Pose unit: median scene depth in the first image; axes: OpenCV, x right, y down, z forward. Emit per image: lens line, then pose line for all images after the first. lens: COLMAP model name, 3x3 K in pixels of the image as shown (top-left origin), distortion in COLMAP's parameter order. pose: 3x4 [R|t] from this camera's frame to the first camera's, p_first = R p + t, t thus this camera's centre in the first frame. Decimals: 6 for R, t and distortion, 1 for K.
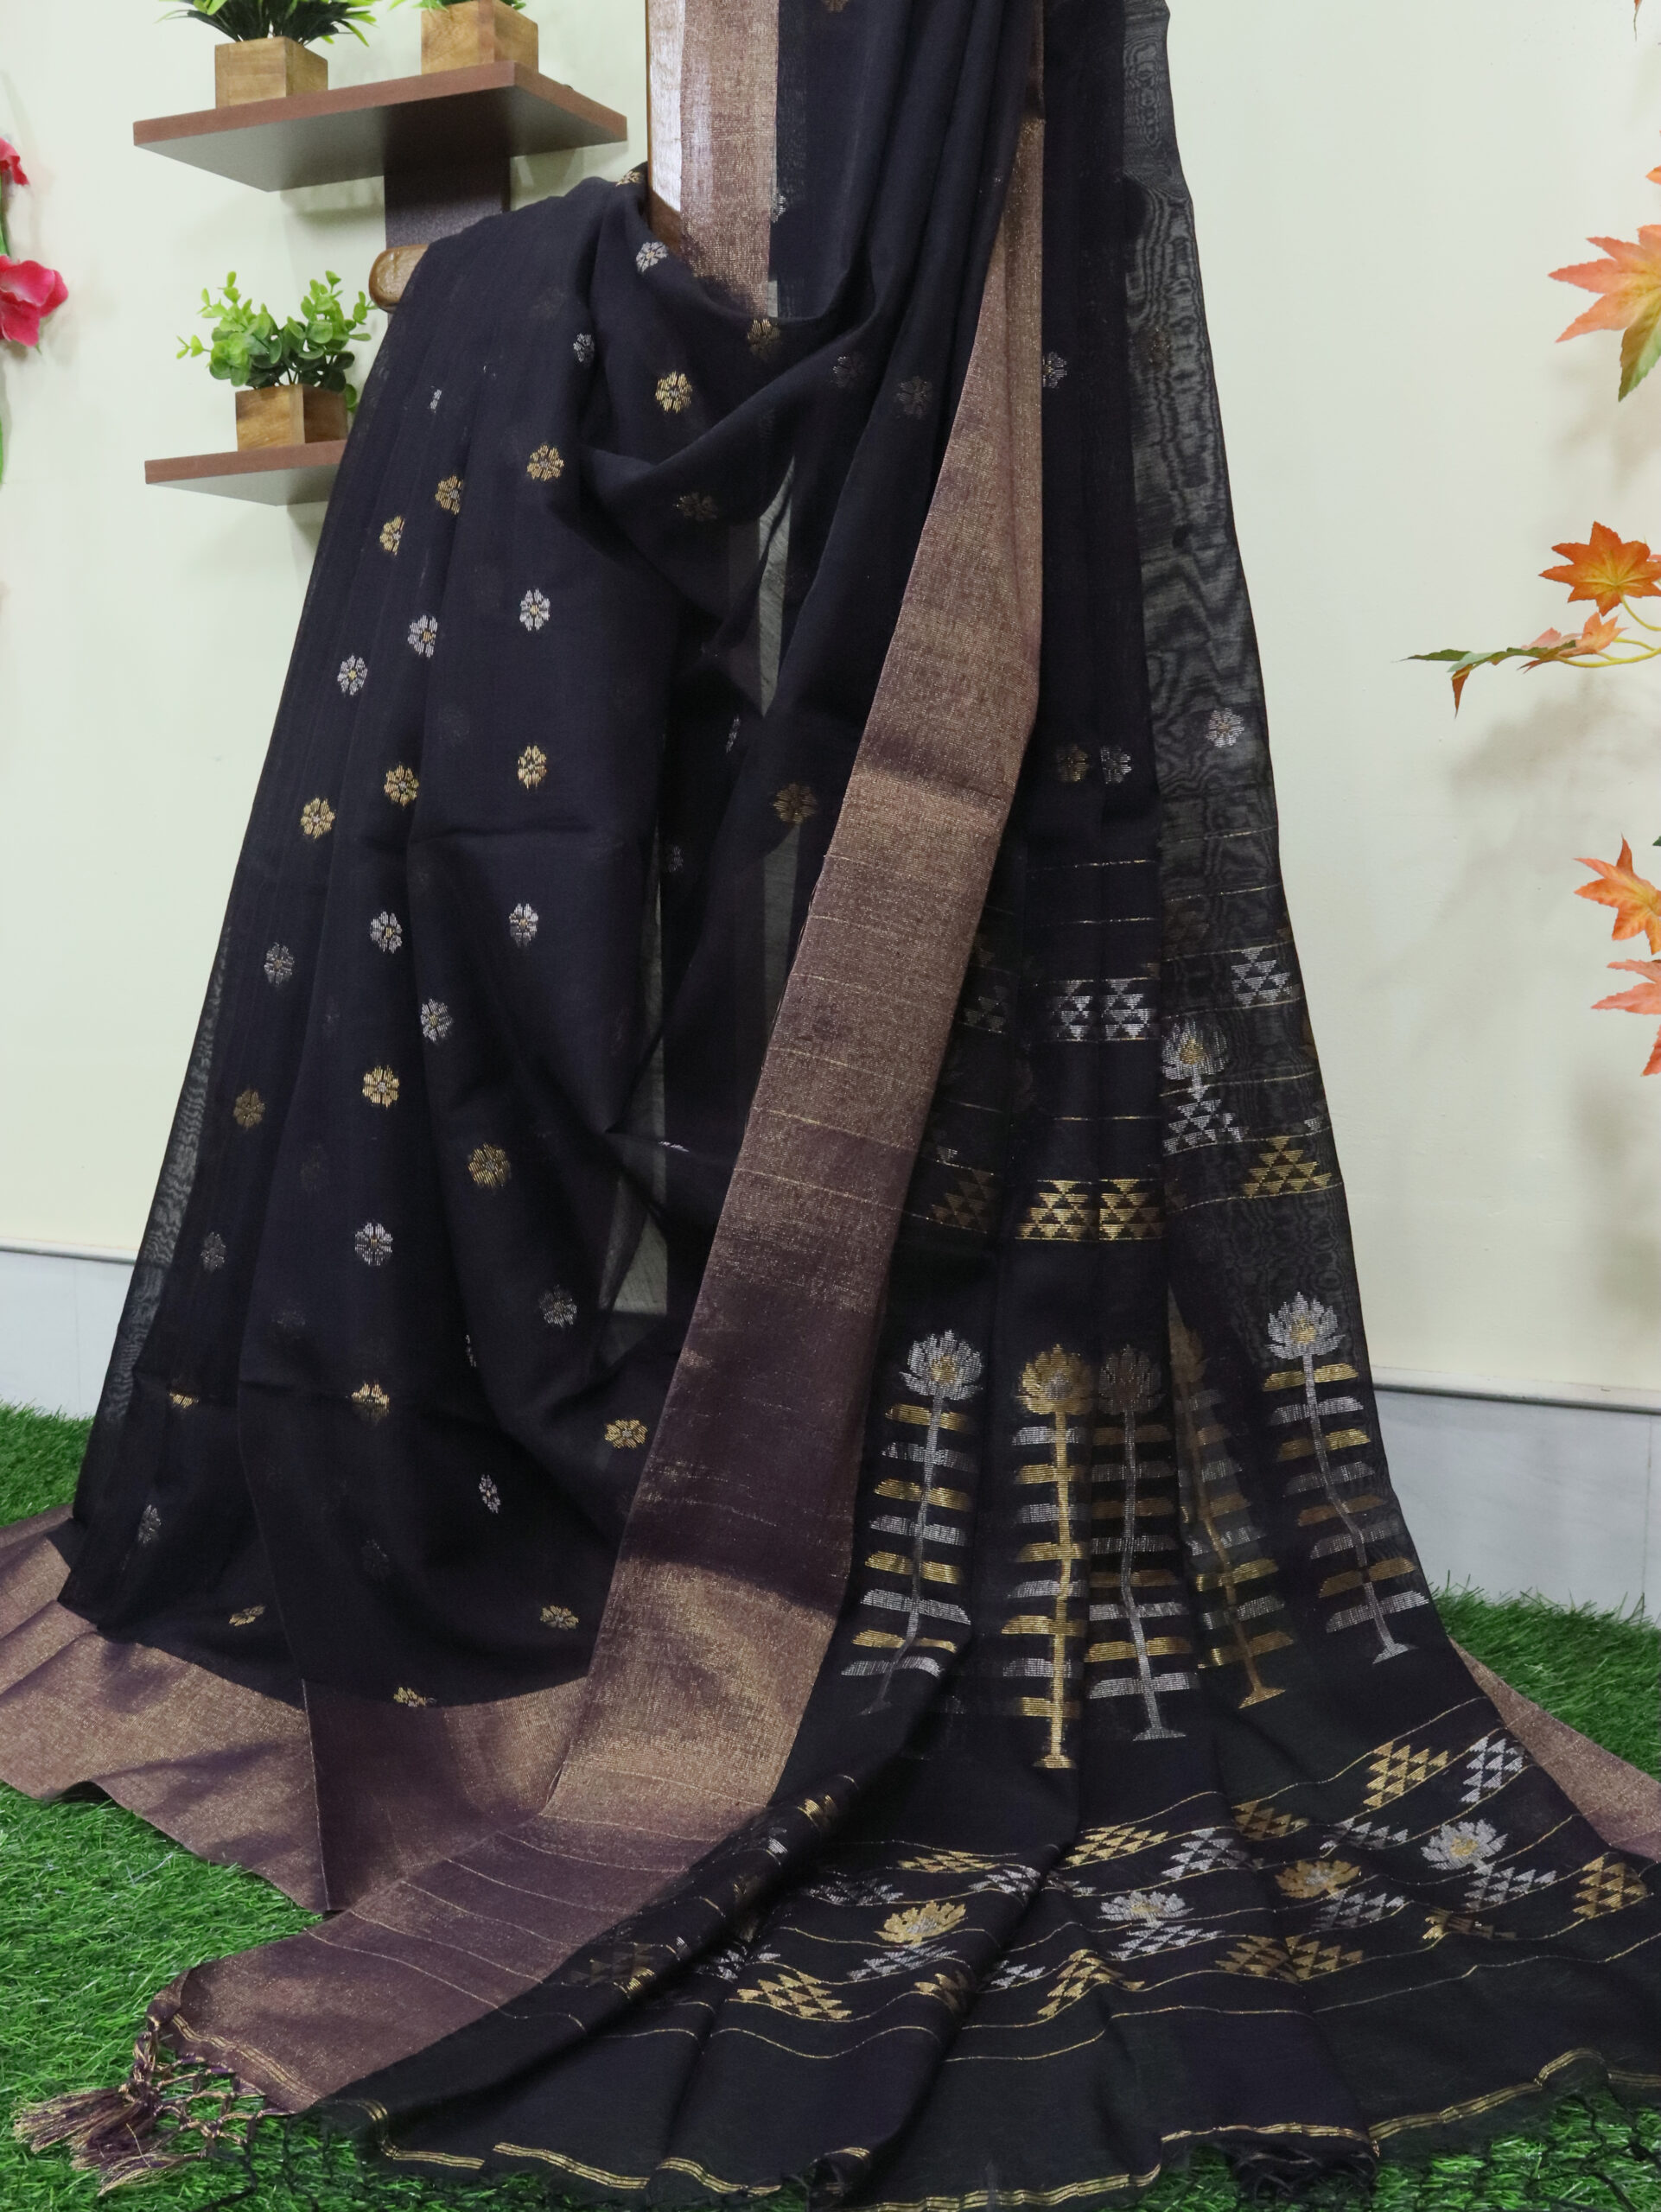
lens RADIAL K [[2382.9, 0, 830.5], [0, 2382.9, 1106.0], [0, 0, 1]] dist [-0.140532, 0.034649]
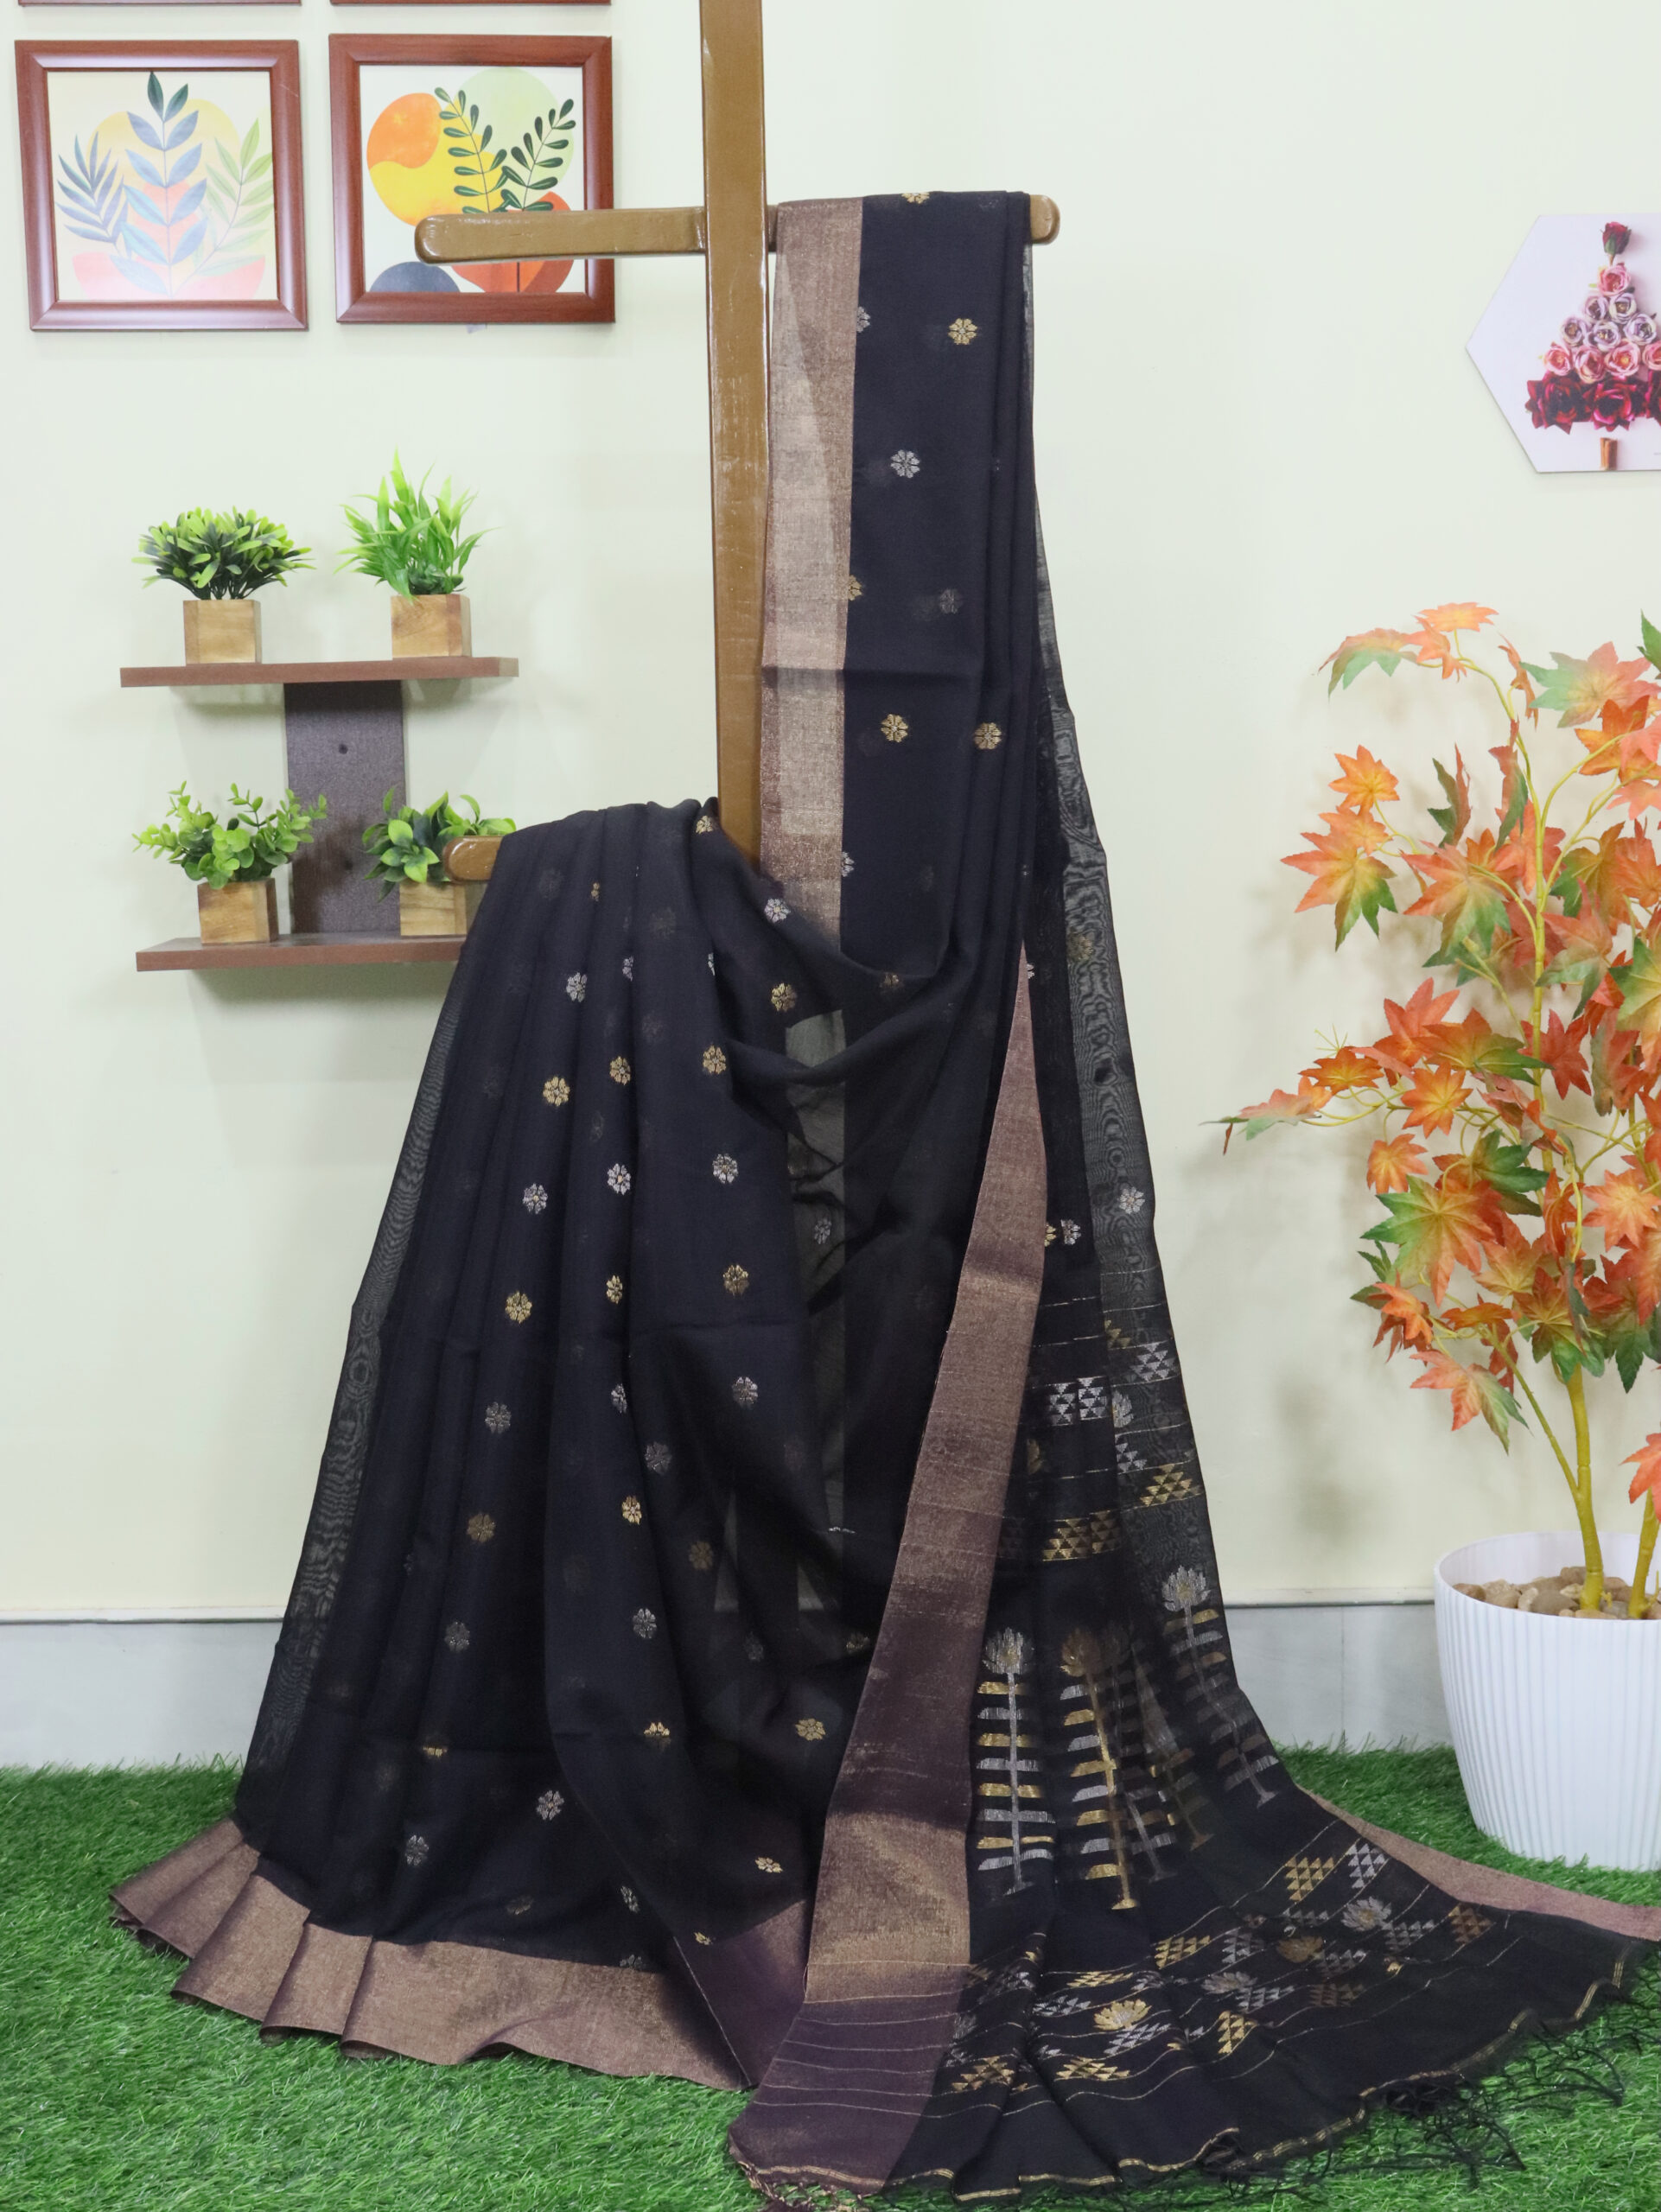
lens RADIAL K [[2817.8, 0, 830.5], [0, 2817.8, 1106.0], [0, 0, 1]] dist [-0.076132, -0.028475]
pose [[0.924946, -0.063813, 0.374702, -0.704210], [0.069860, 0.997554, -0.002561, -0.239153], [-0.373622, 0.028546, 0.927142, -0.607968]]
